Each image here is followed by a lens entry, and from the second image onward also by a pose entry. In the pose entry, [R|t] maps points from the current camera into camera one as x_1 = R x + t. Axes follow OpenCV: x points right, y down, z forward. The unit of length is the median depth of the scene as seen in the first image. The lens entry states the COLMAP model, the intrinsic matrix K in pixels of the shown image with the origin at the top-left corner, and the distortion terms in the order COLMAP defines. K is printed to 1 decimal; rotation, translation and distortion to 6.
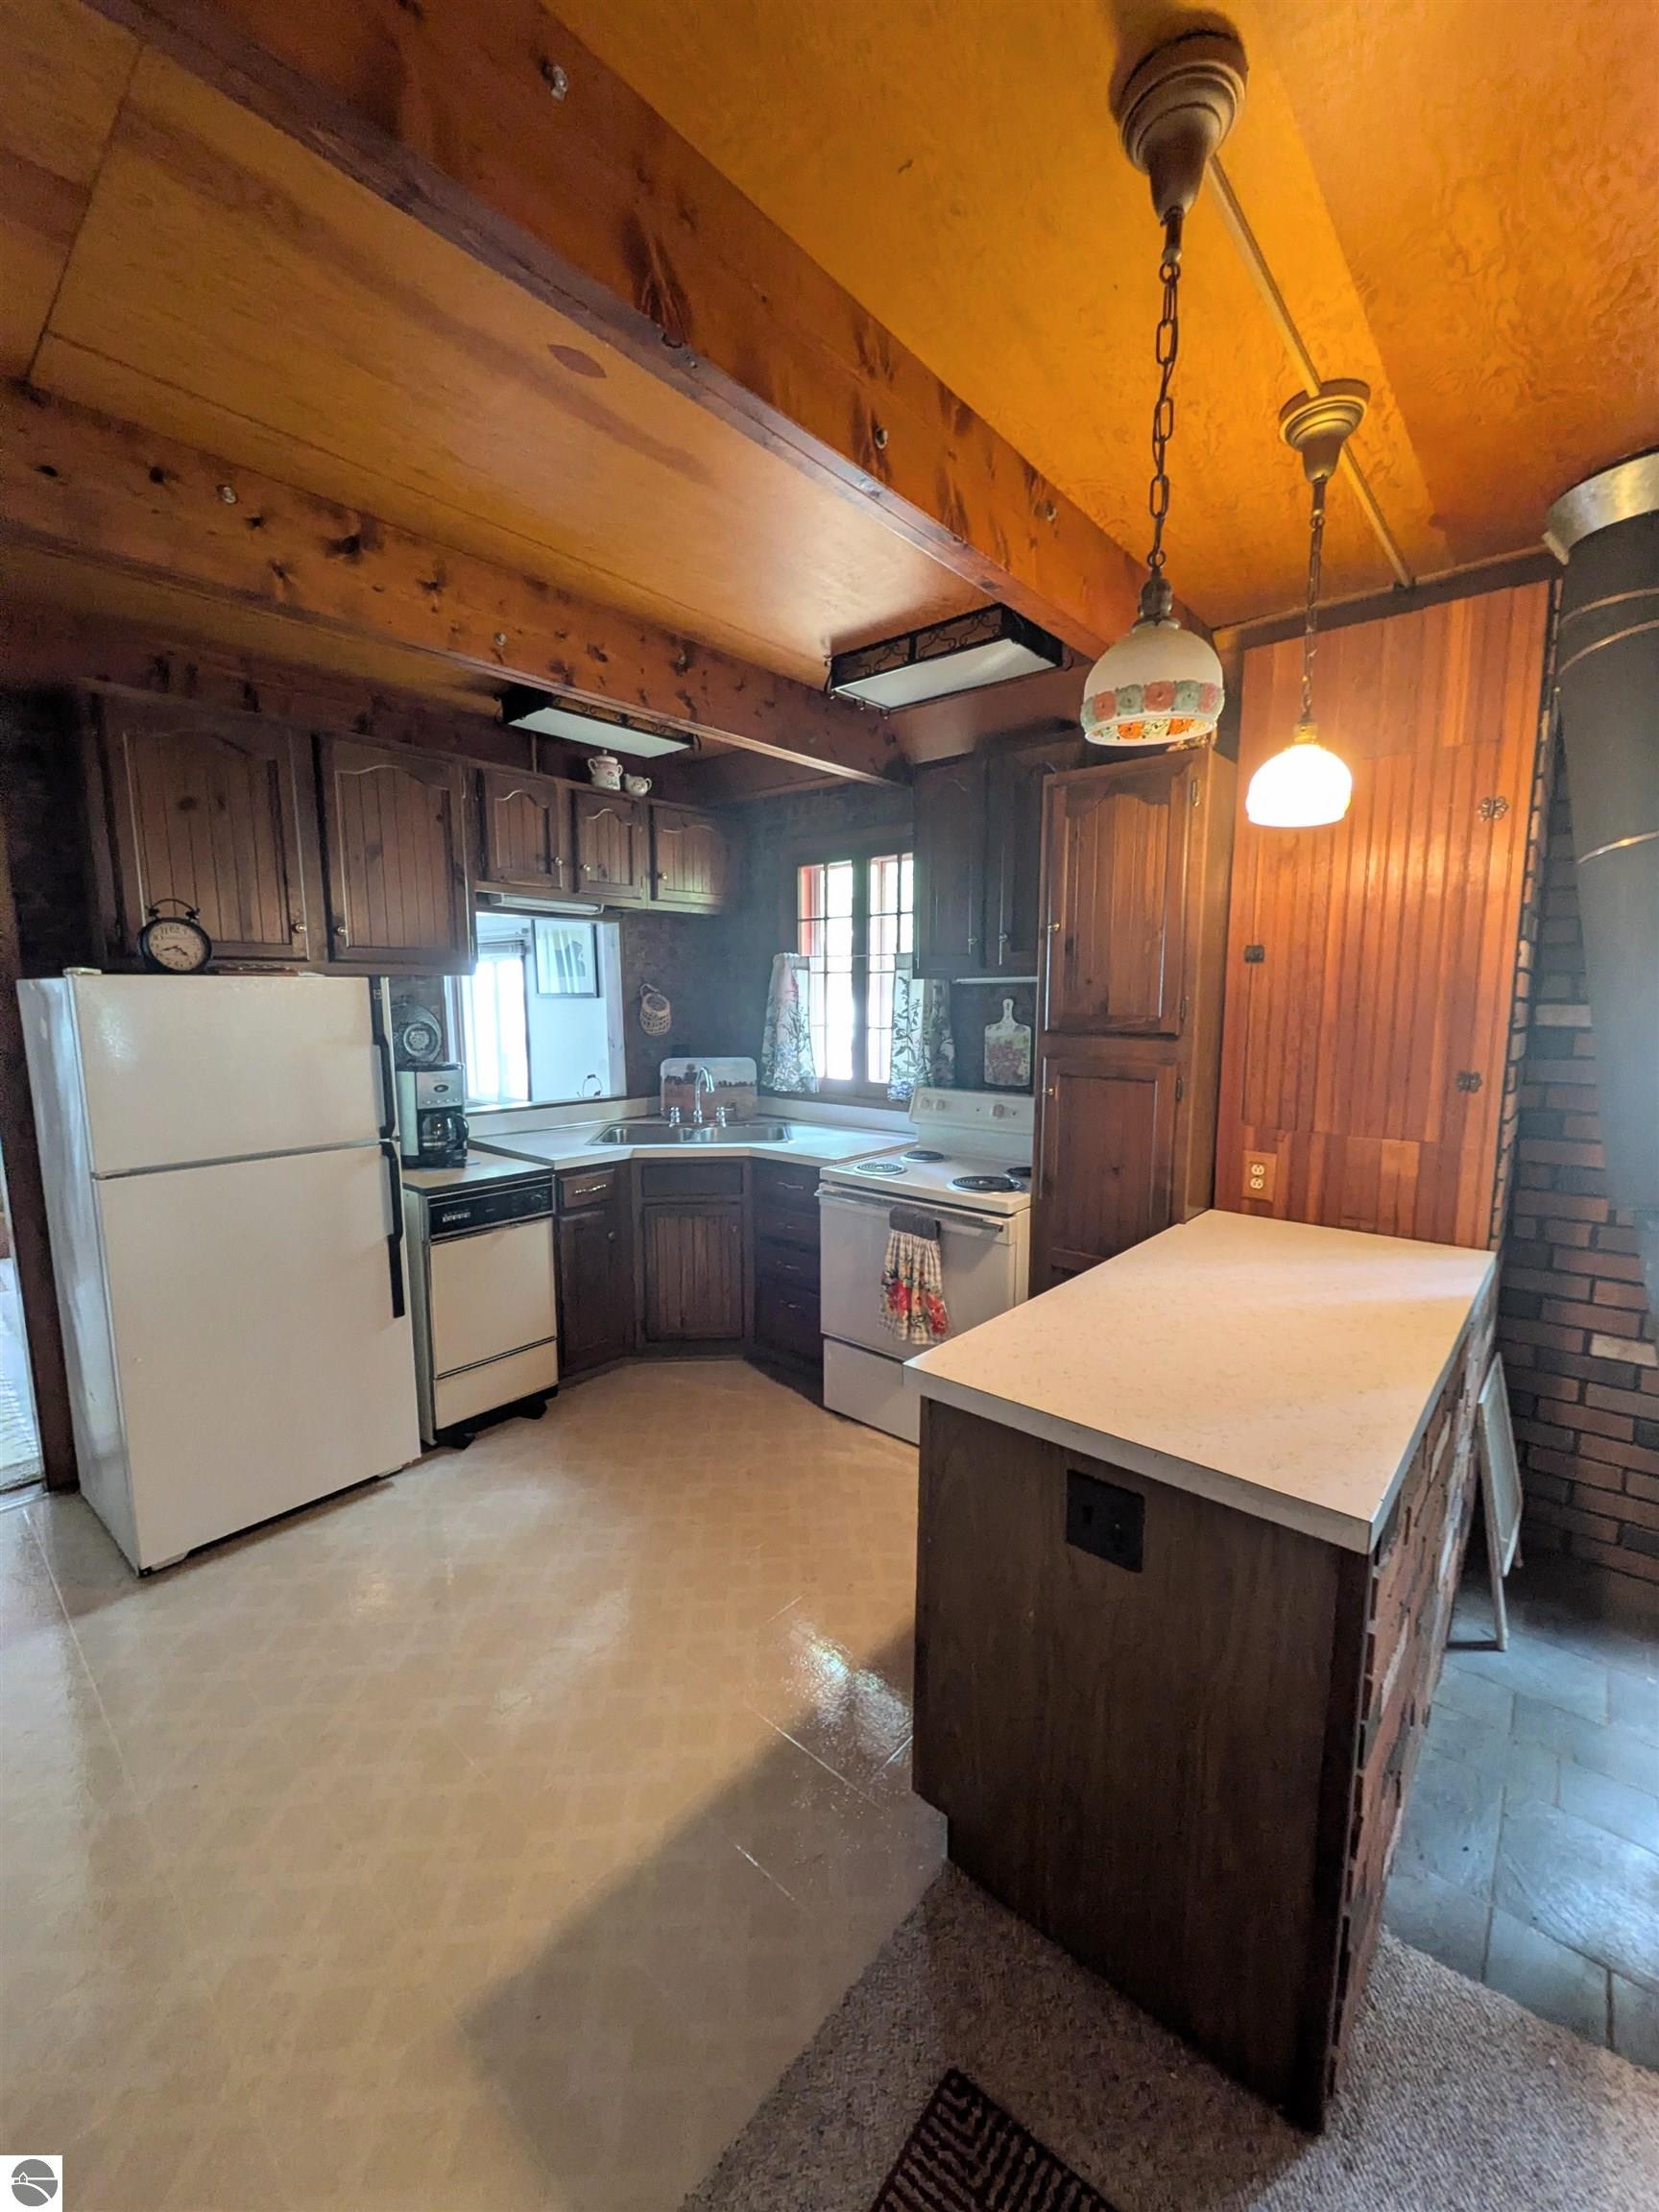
lens RADIAL K [[880.1, 0, 834.3], [0, 880.1, 1115.5], [0, 0, 1]] dist [0.000667, 0.000159]
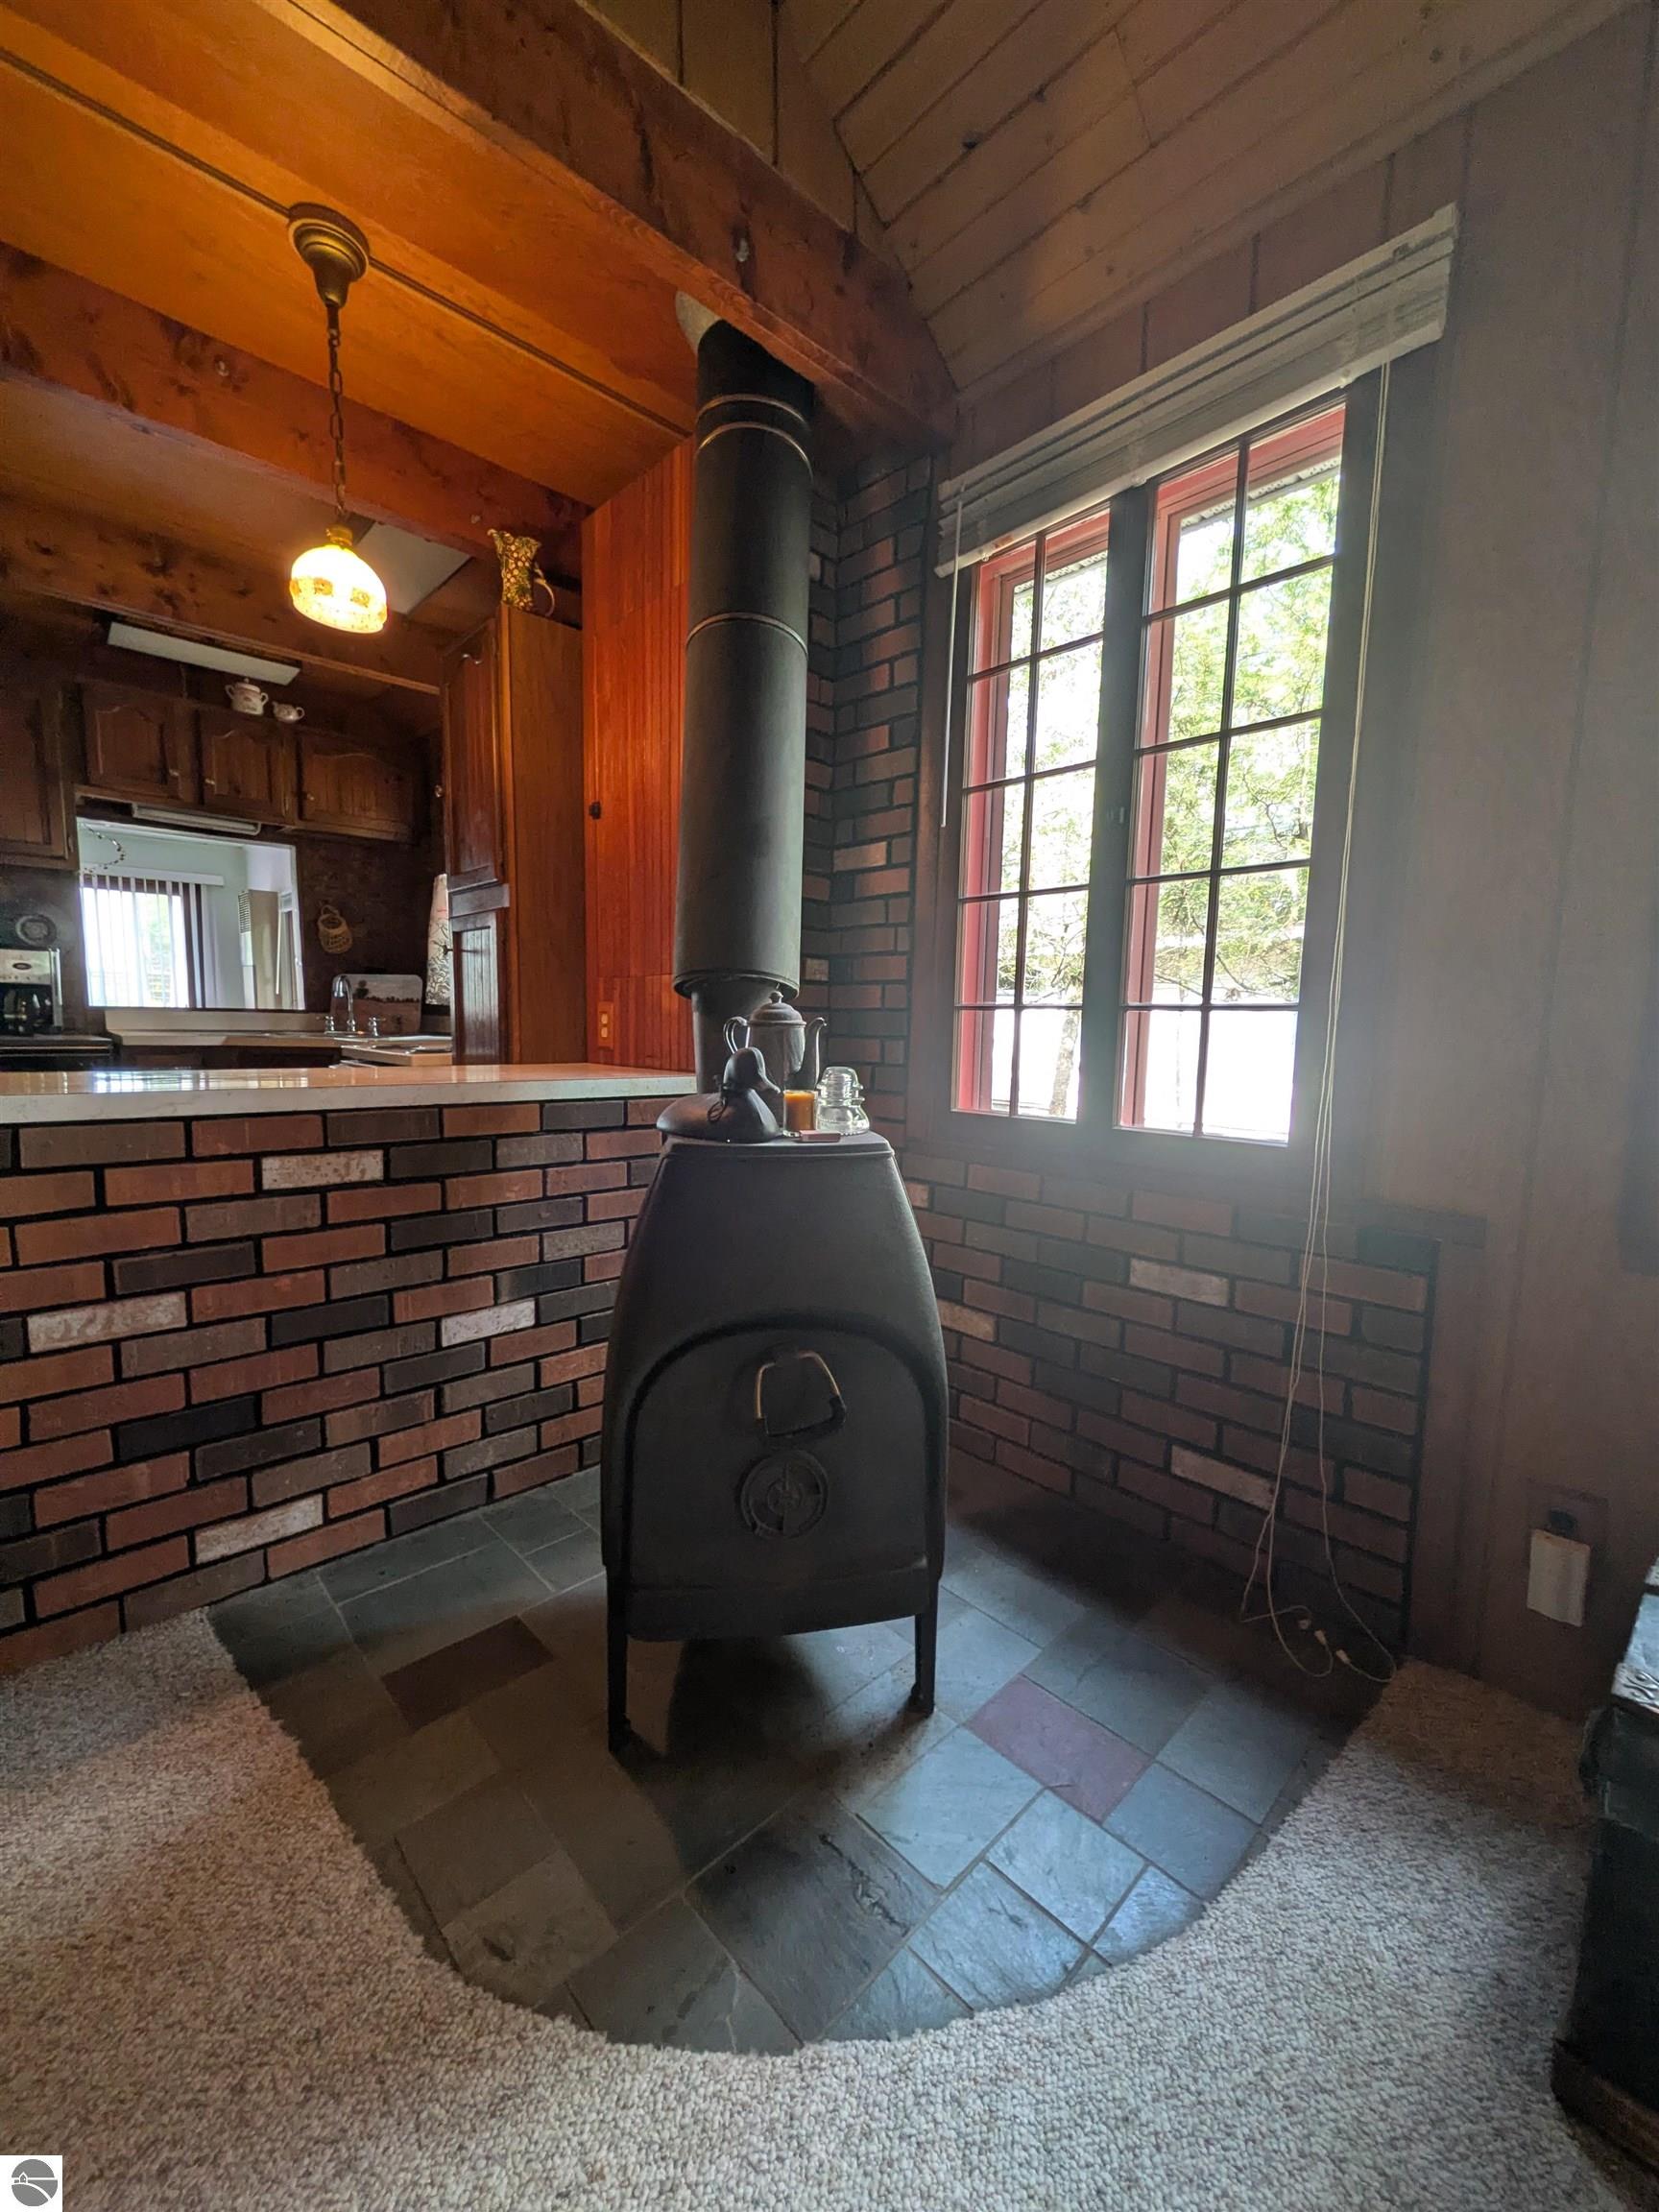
lens RADIAL K [[880.1, 0, 834.3], [0, 880.1, 1115.5], [0, 0, 1]] dist [0.000667, 0.000159]
pose [[0.994641, 0.027267, -0.099733, 0.604457], [-0.030184, 0.999156, -0.027862, 0.137939], [0.098889, 0.030723, 0.994624, 0.004441]]
